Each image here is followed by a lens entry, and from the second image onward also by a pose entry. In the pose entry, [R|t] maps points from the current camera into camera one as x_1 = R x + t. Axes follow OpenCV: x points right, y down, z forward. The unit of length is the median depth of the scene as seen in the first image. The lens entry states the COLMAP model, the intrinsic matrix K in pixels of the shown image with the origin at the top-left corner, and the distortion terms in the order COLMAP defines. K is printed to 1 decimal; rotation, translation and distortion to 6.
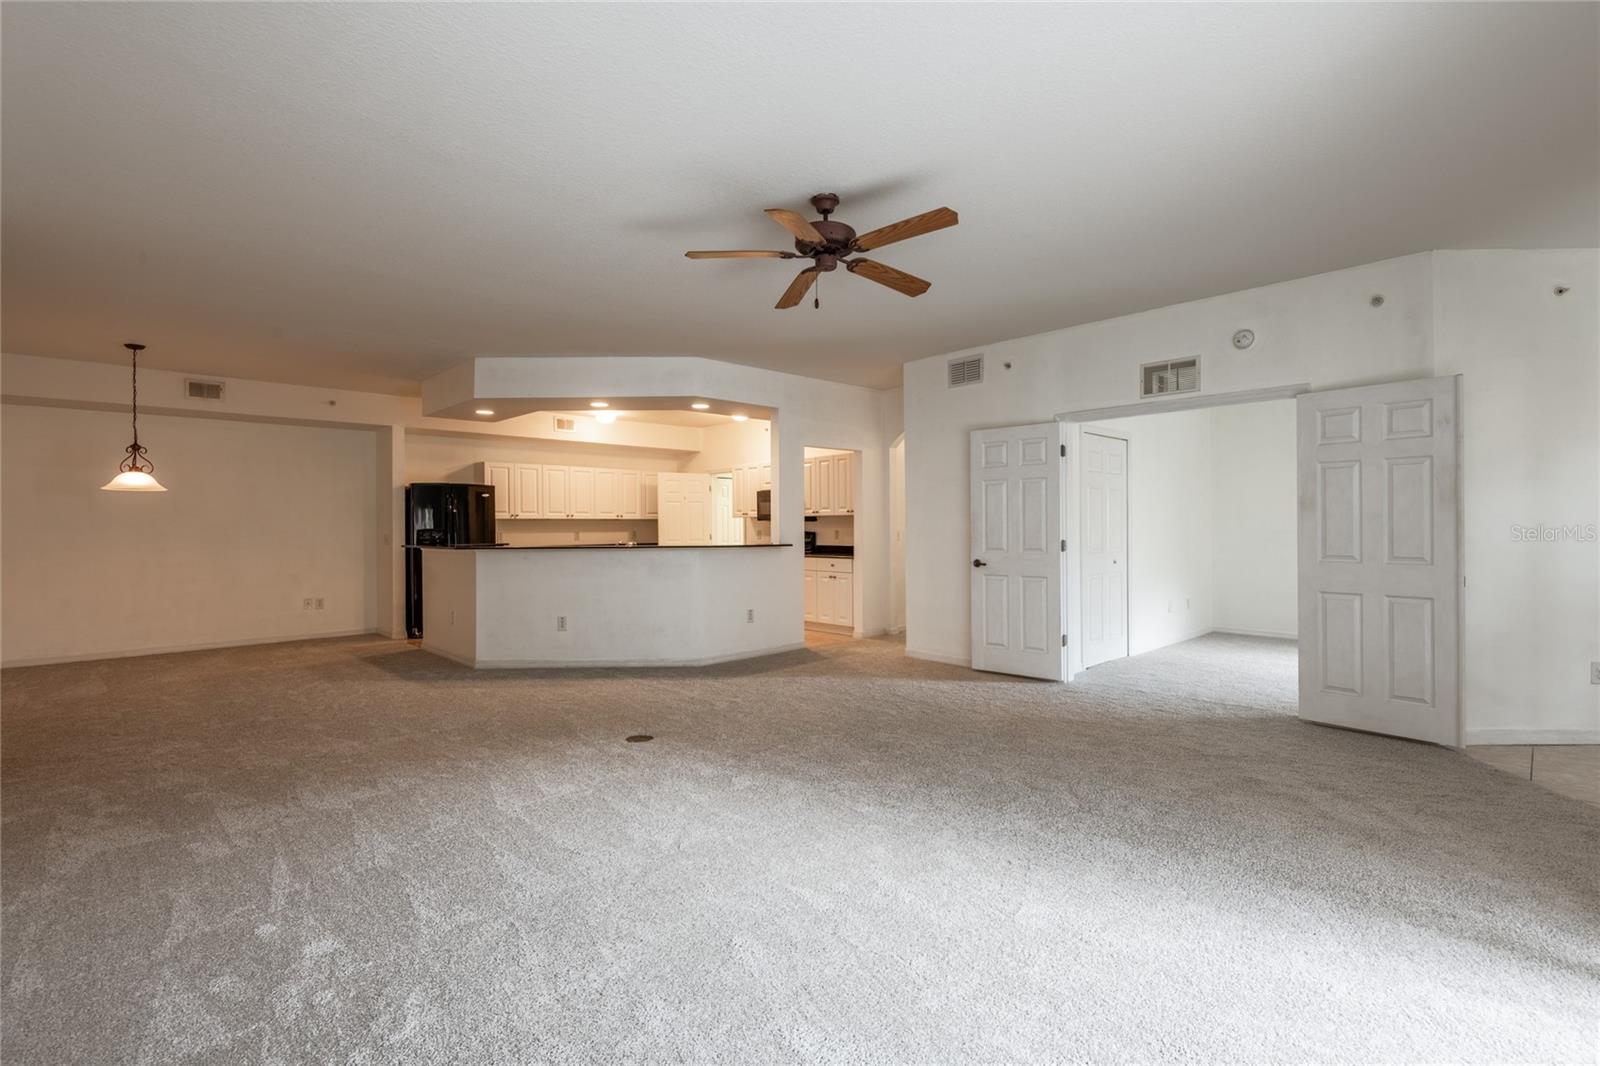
lens RADIAL K [[725.5, 0, 807.2], [0, 725.5, 529.7], [0, 0, 1]] dist [0.026158, -0.012944]
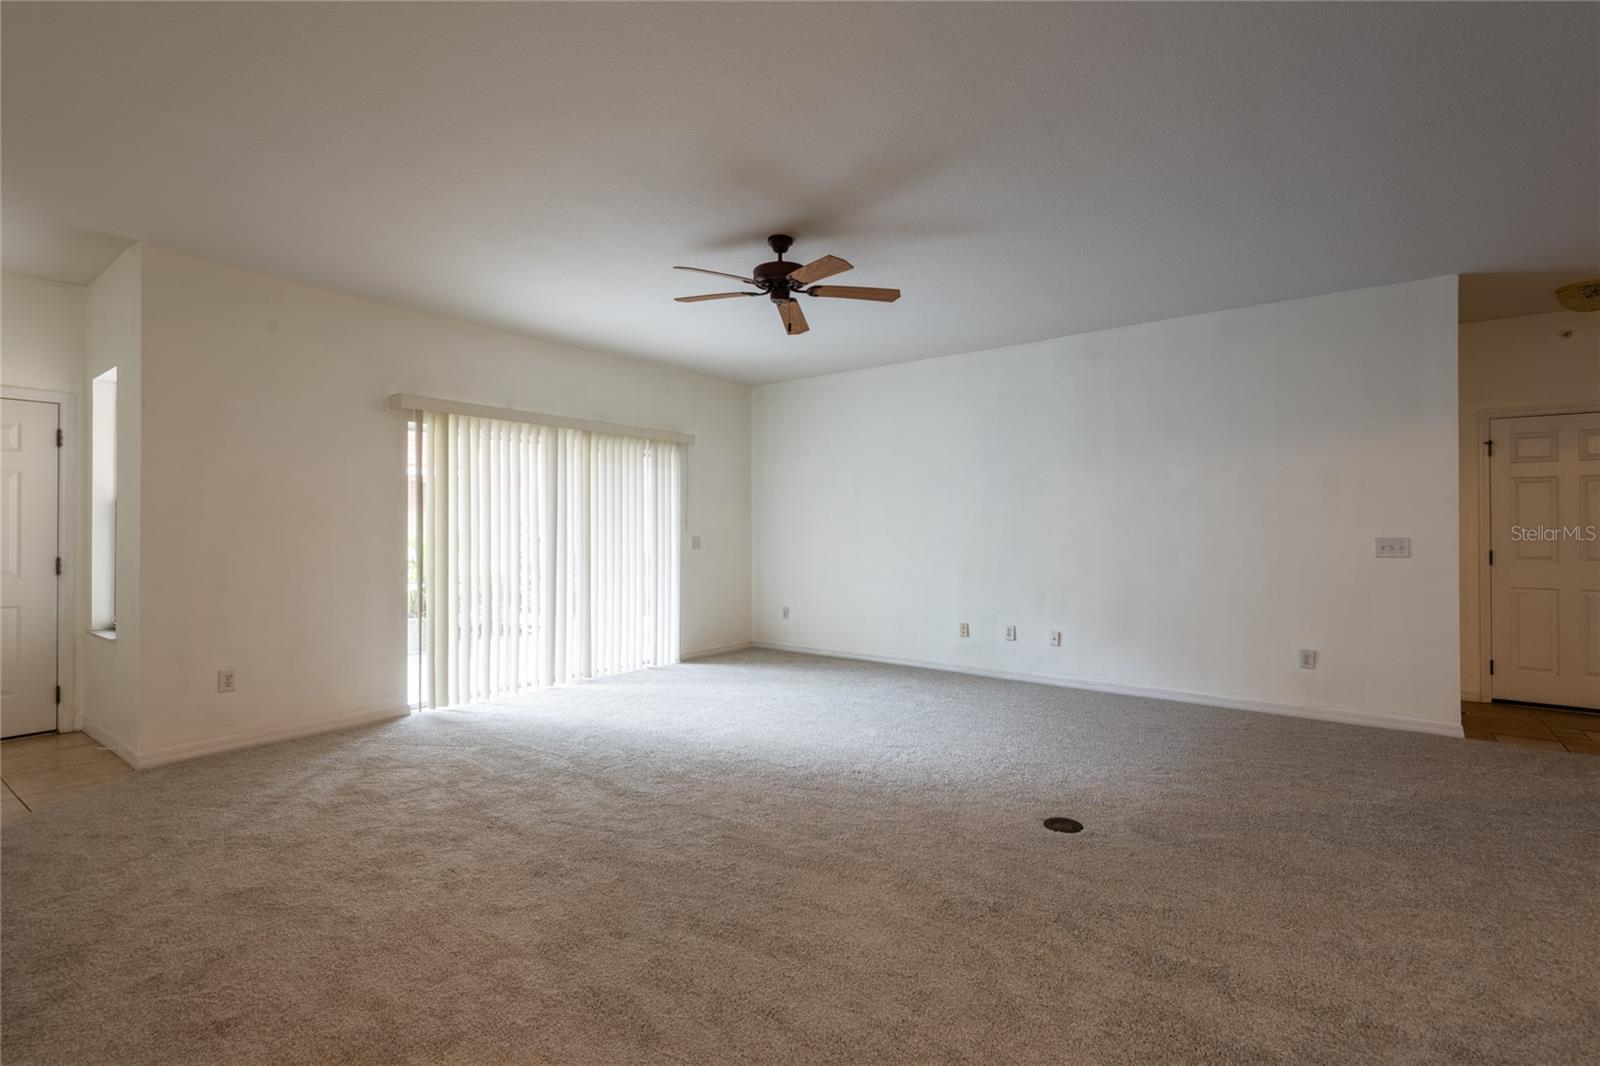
lens RADIAL K [[722.1, 0, 793.3], [0, 722.1, 523.3], [0, 0, 1]] dist [0.025078, -0.015959]
pose [[-0.987328, 0.006405, -0.158565, 0.090848], [0.006839, 0.999974, -0.002191, -0.006218], [0.158547, -0.003248, -0.987346, 1.021207]]
